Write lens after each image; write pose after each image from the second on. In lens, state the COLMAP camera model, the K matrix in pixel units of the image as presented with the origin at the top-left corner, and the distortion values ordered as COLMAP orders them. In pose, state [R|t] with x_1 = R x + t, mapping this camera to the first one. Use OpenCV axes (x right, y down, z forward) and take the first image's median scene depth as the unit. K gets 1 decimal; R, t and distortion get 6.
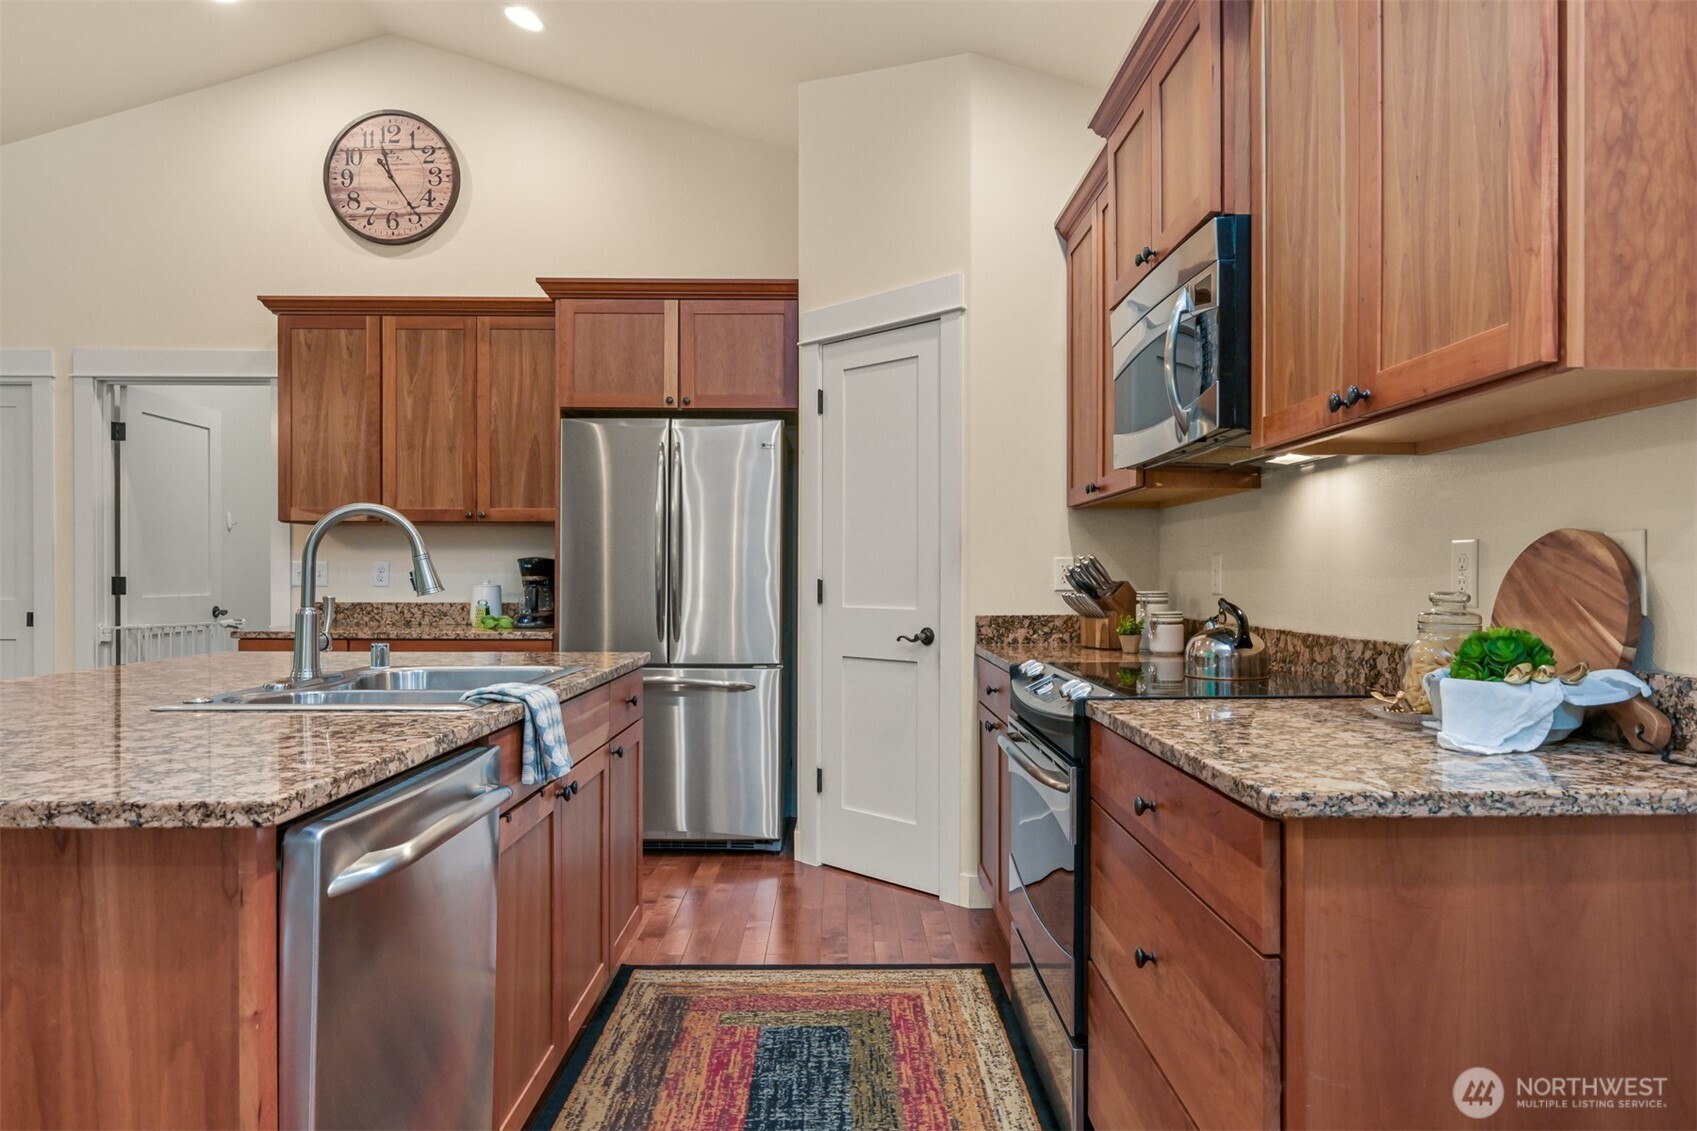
lens RADIAL K [[1057.8, 0, 853.9], [0, 1057.8, 579.8], [0, 0, 1]] dist [0.001371, 0.000832]
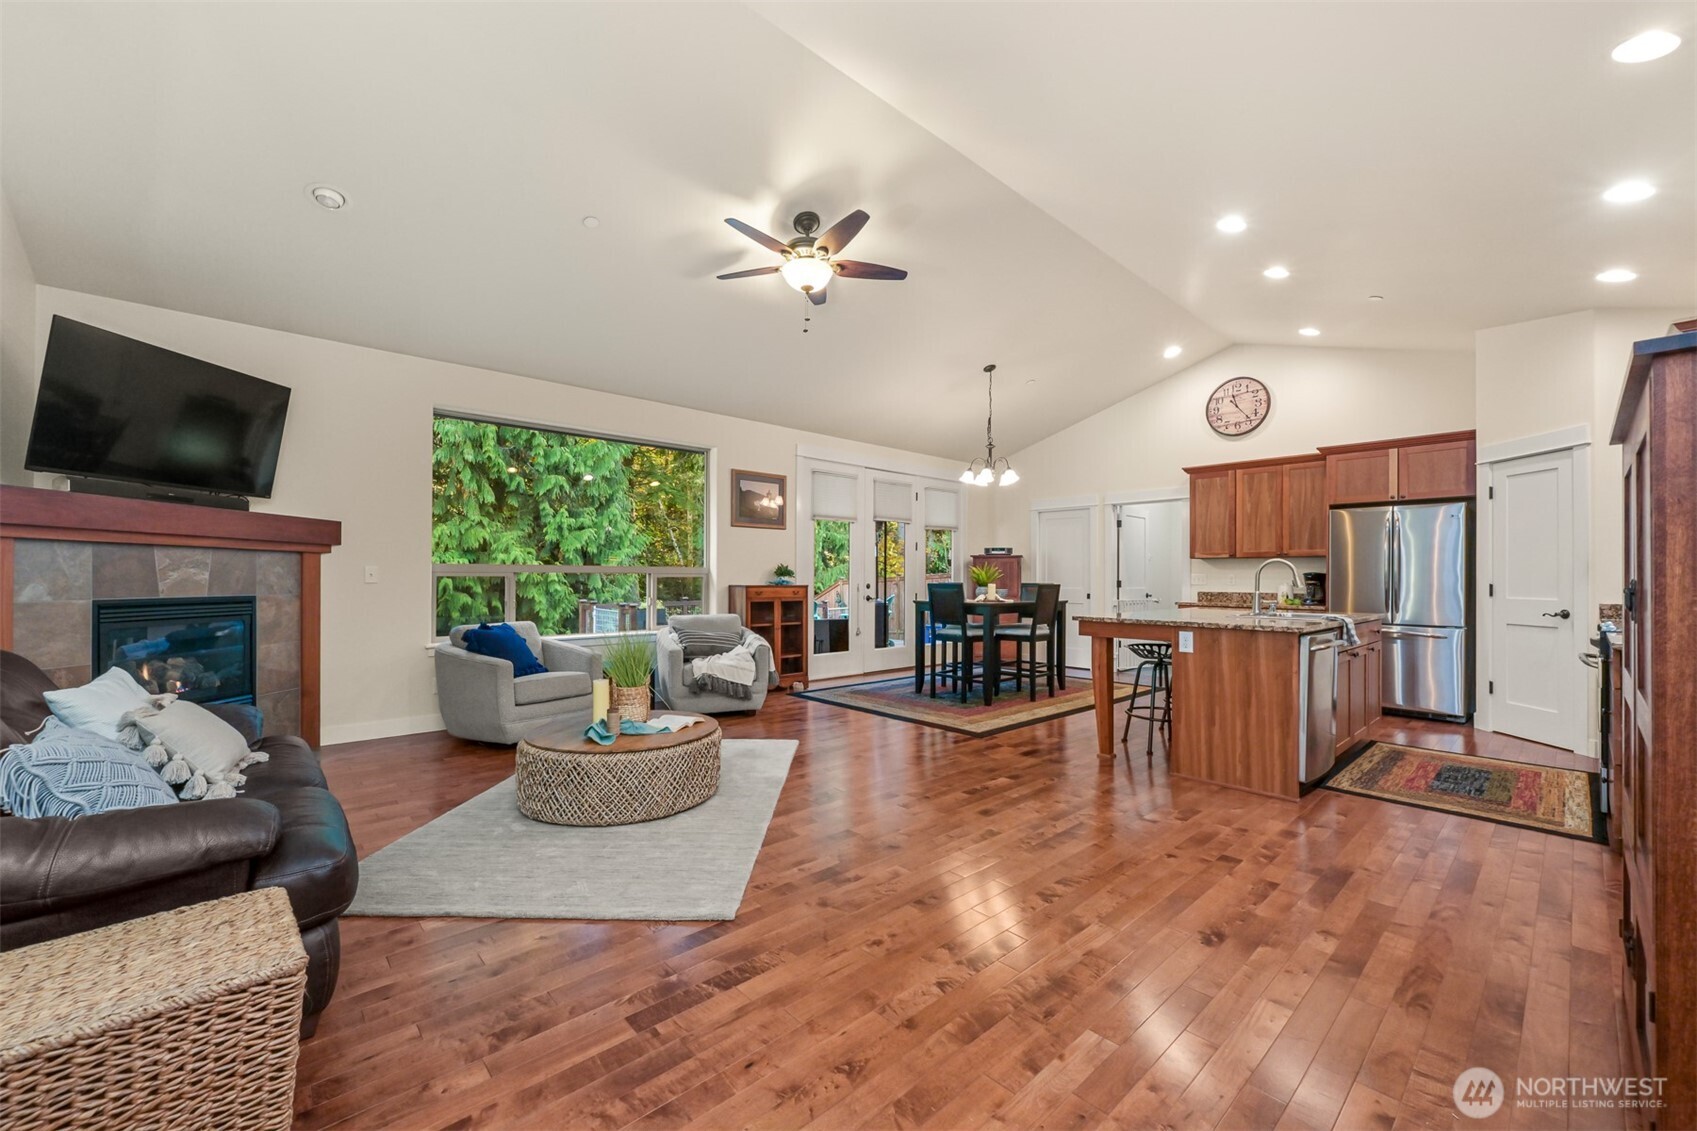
lens RADIAL K [[662.8, 0, 848.5], [0, 662.8, 575.3], [0, 0, 1]] dist [-0.003199, 0.000695]
pose [[0.663944, 0.000206, -0.747782, 0.090279], [-0.006835, 0.999960, -0.005793, -0.000629], [0.747751, 0.008957, 0.663919, -0.674194]]
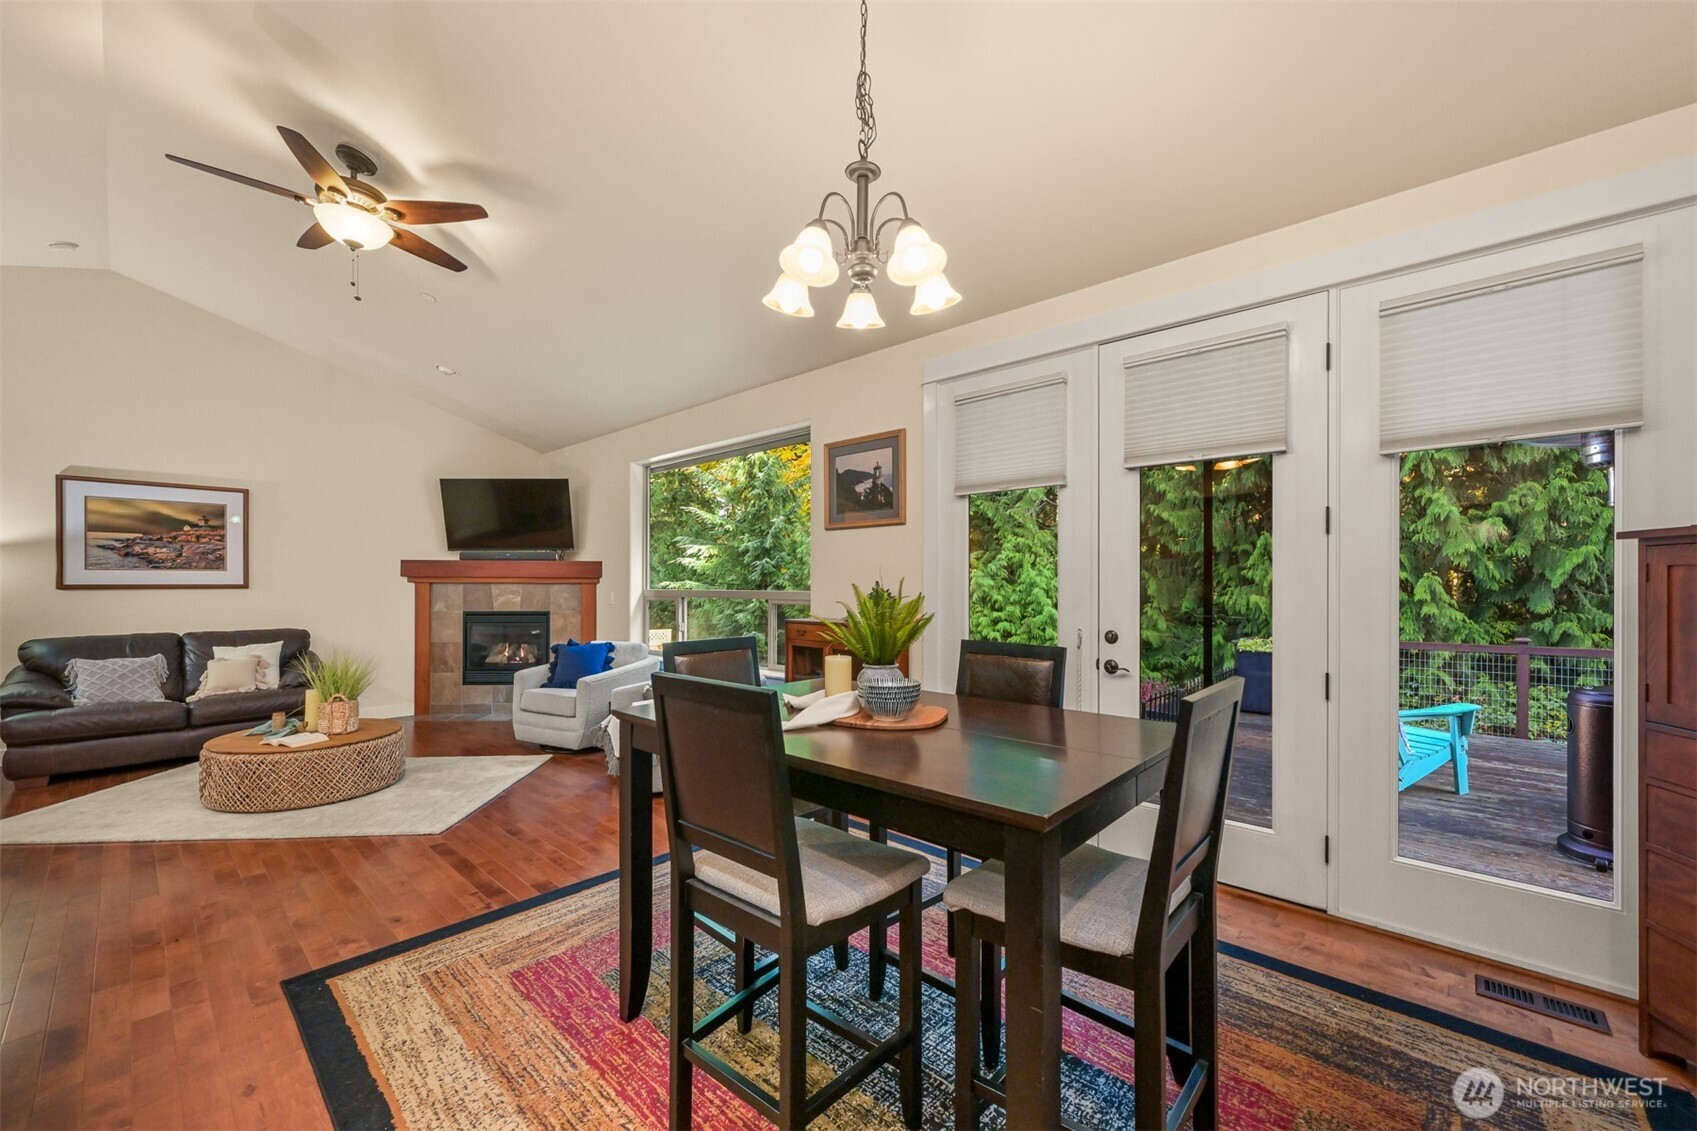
lens RADIAL K [[662.8, 0, 853.3], [0, 662.8, 582.7], [0, 0, 1]] dist [-0.003199, 0.000695]
pose [[-0.678557, -0.002564, -0.734543, -0.522353], [-0.004129, 0.999991, 0.000325, -0.041094], [0.734536, 0.003253, -0.678562, 0.895754]]
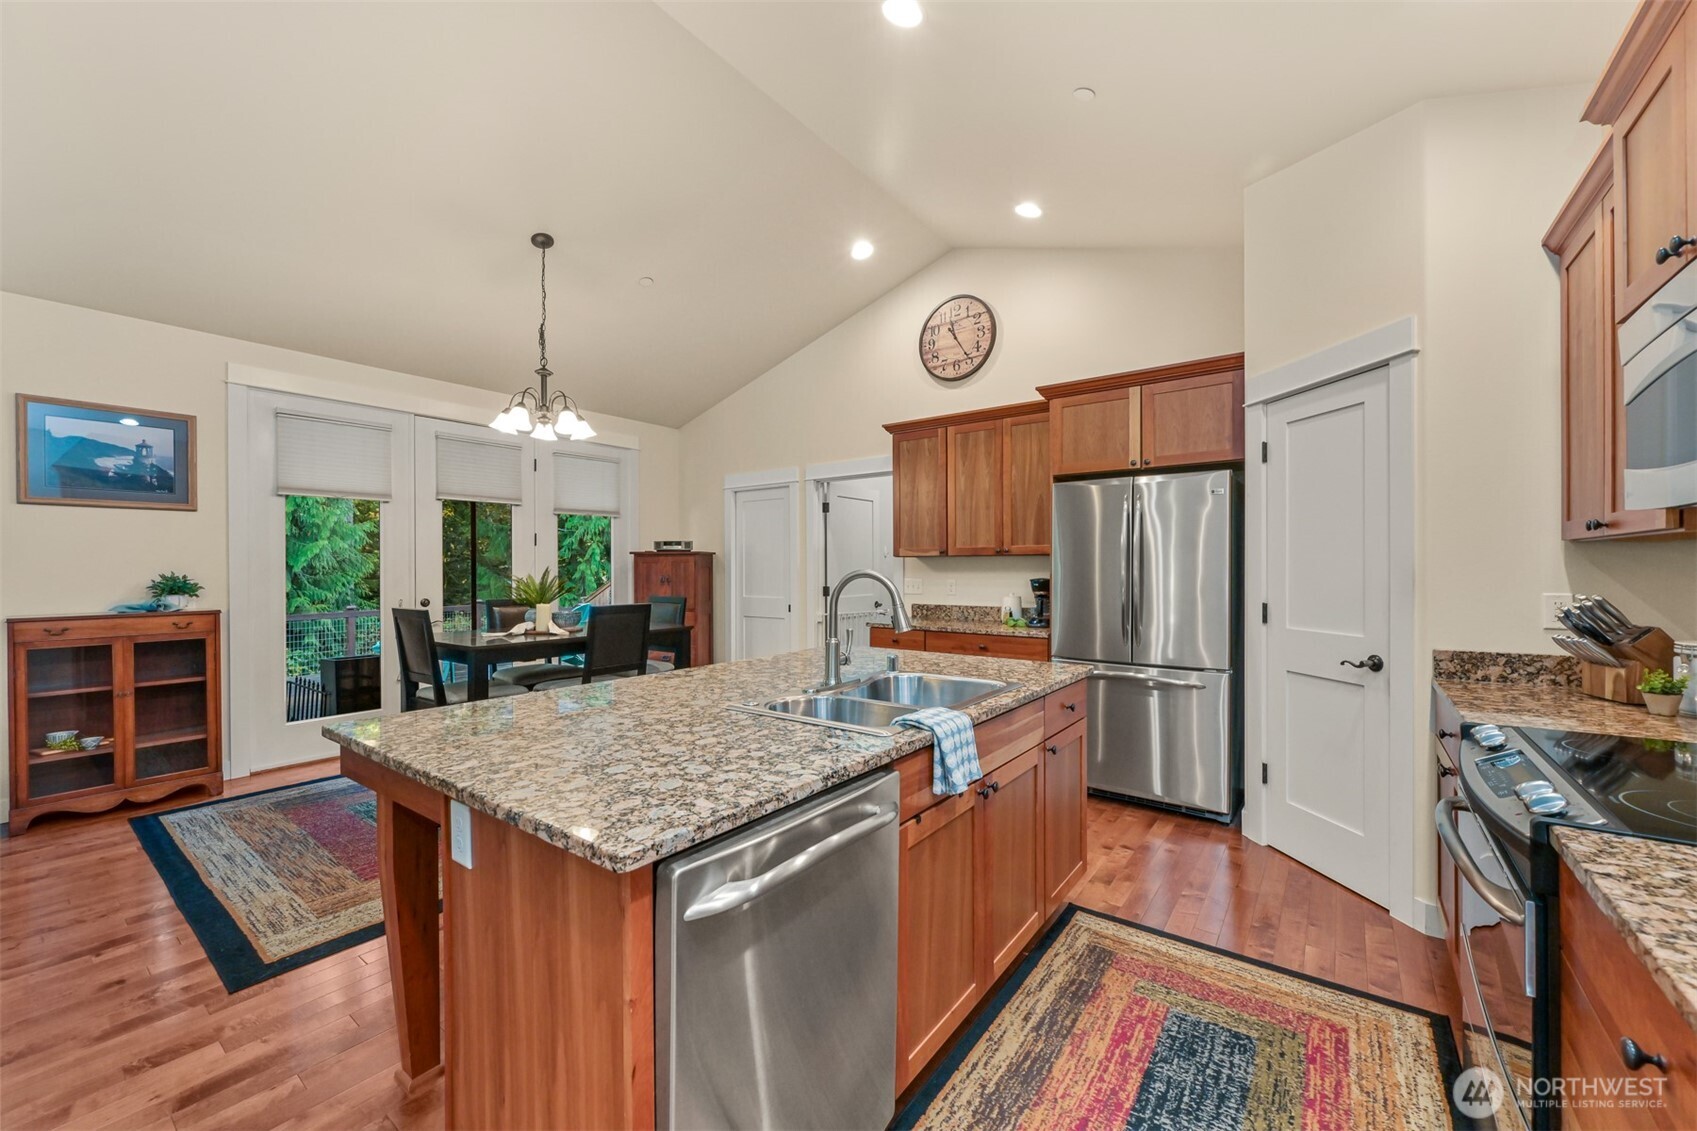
lens RADIAL K [[662.8, 0, 850.9], [0, 662.8, 569.5], [0, 0, 1]] dist [-0.003199, 0.000695]
pose [[0.795223, -0.003006, -0.606310, 0.046903], [0.003565, 0.999994, -0.000282, -0.037899], [0.606307, -0.001938, 0.795228, 0.129305]]
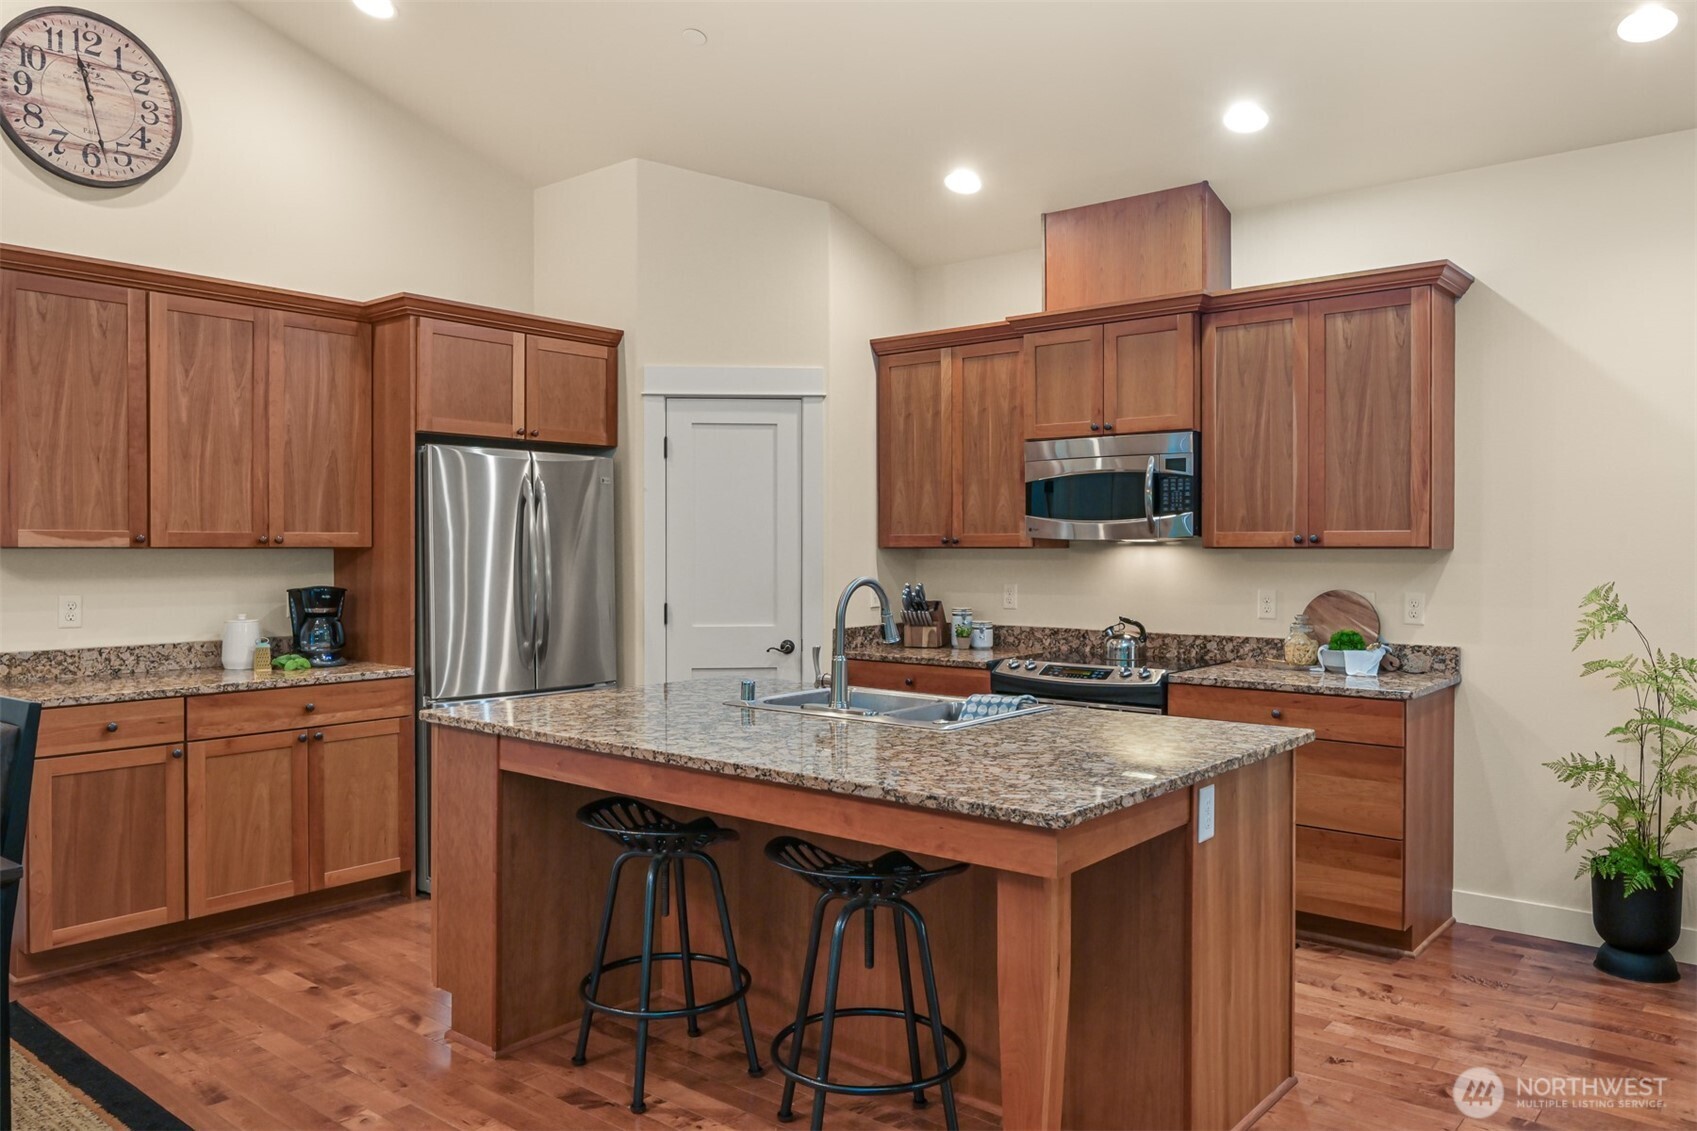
lens RADIAL K [[1216.7, 0, 846.3], [0, 1216.7, 555.2], [0, 0, 1]] dist [-0.005134, 0.000505]
pose [[0.643383, -0.007975, 0.765503, -0.882894], [0.003240, 0.999965, 0.007695, -0.059466], [-0.765537, -0.002471, 0.643387, 0.004323]]
